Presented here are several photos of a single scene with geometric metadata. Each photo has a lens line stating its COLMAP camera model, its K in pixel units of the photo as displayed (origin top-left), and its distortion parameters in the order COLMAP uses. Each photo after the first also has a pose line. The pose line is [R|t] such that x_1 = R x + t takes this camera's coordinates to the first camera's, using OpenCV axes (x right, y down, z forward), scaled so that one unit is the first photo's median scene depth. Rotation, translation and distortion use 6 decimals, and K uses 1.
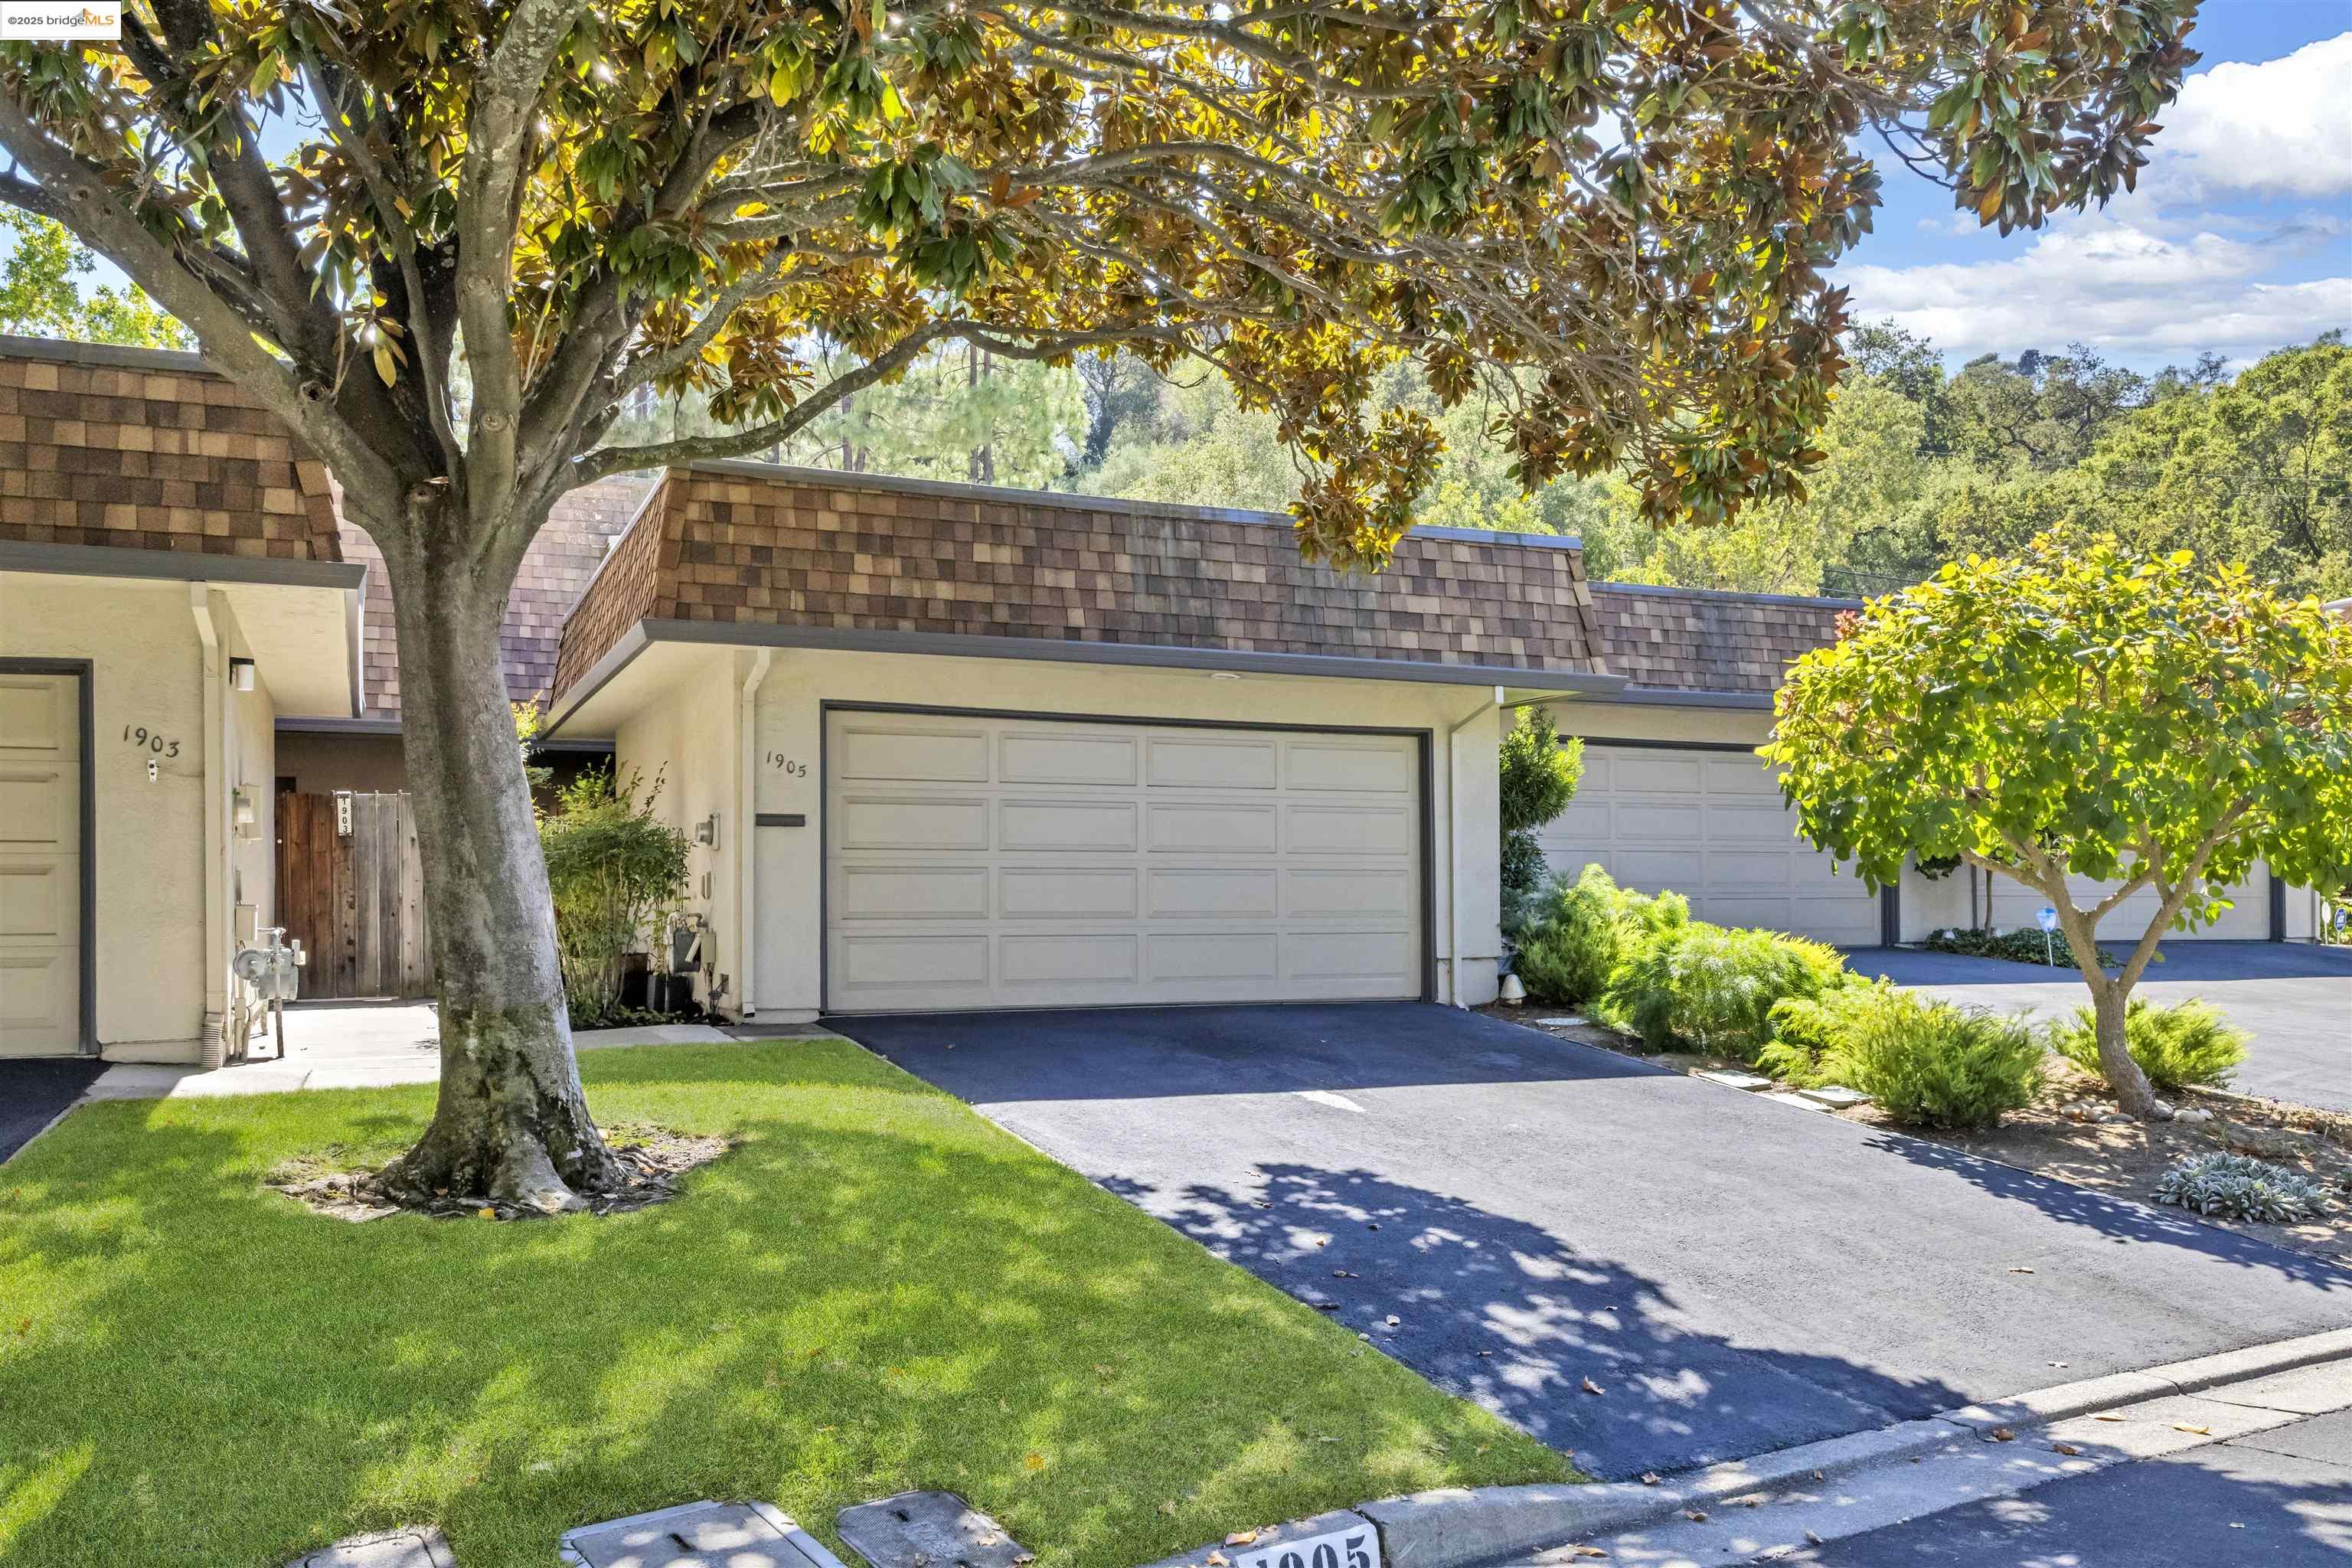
lens RADIAL K [[1850.8, 0, 1185.7], [0, 1850.8, 791.2], [0, 0, 1]] dist [0.006920, 0.019035]
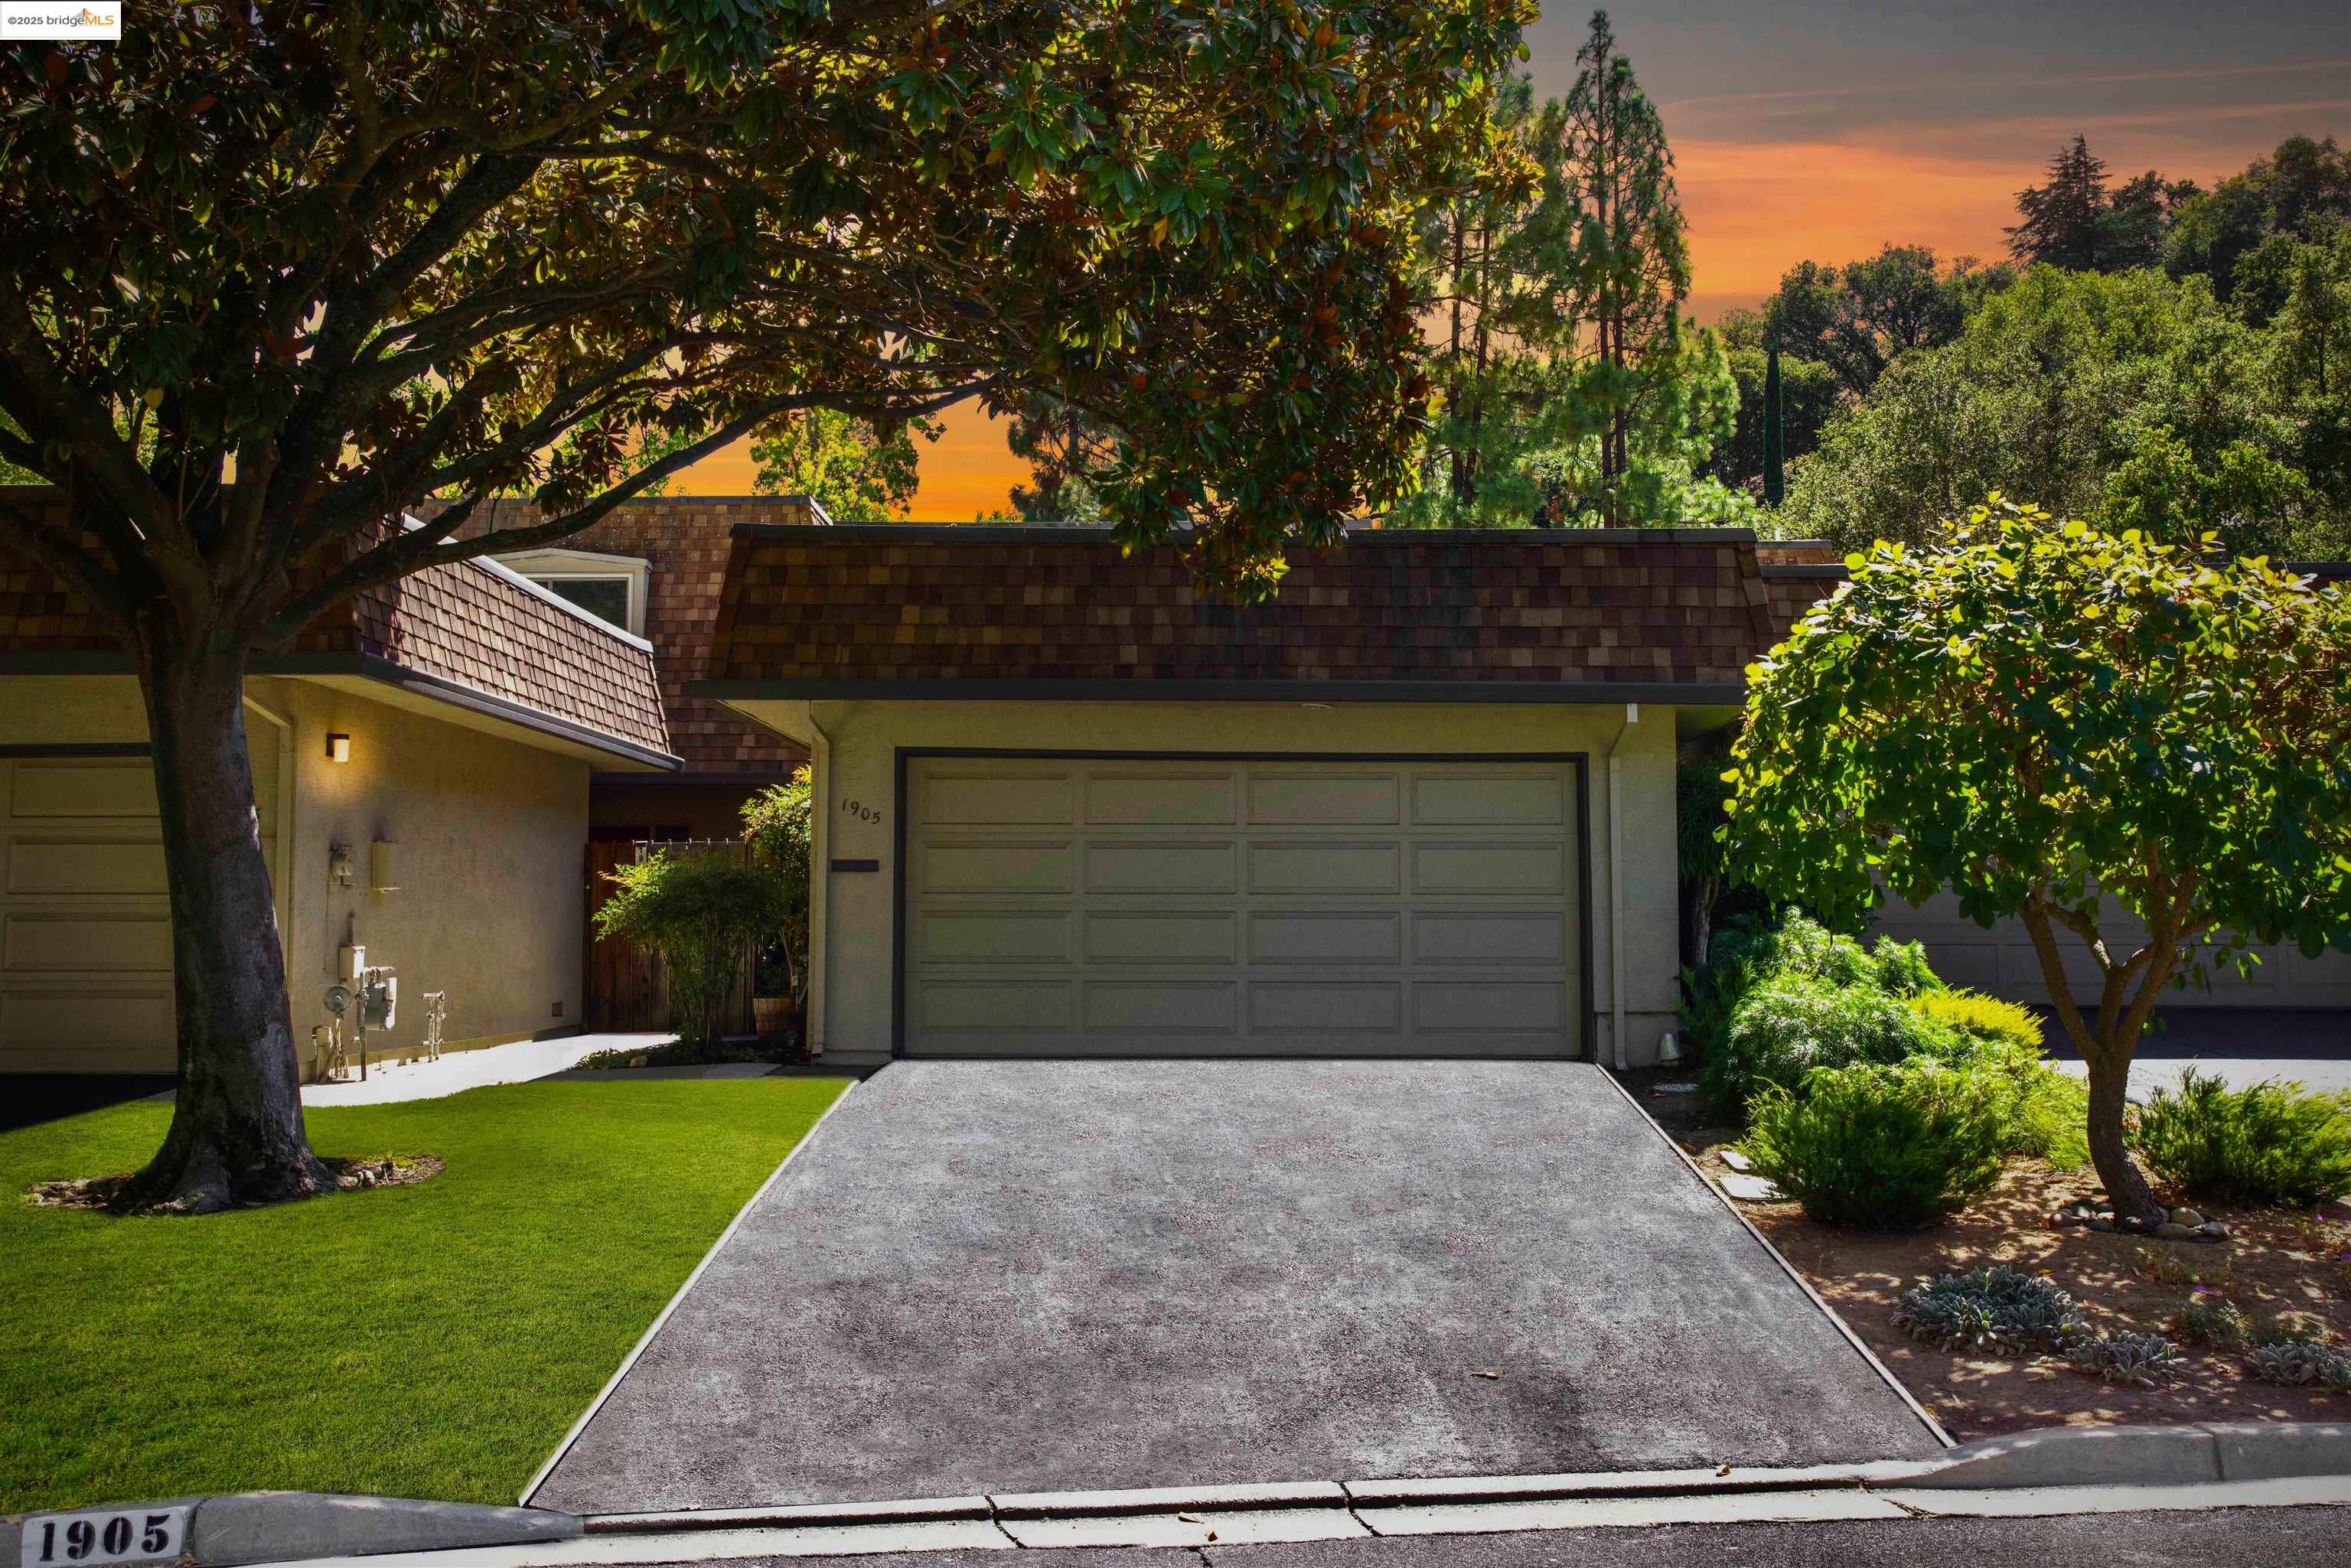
lens RADIAL K [[1989.1, 0, 1175.5], [0, 1989.1, 784.0], [0, 0, 1]] dist [0.001967, 0.003428]
pose [[0.917355, -0.027575, -0.397114, 0.381083], [0.018417, 0.999470, -0.026859, 0.003022], [0.397644, 0.017326, 0.917376, 0.048333]]
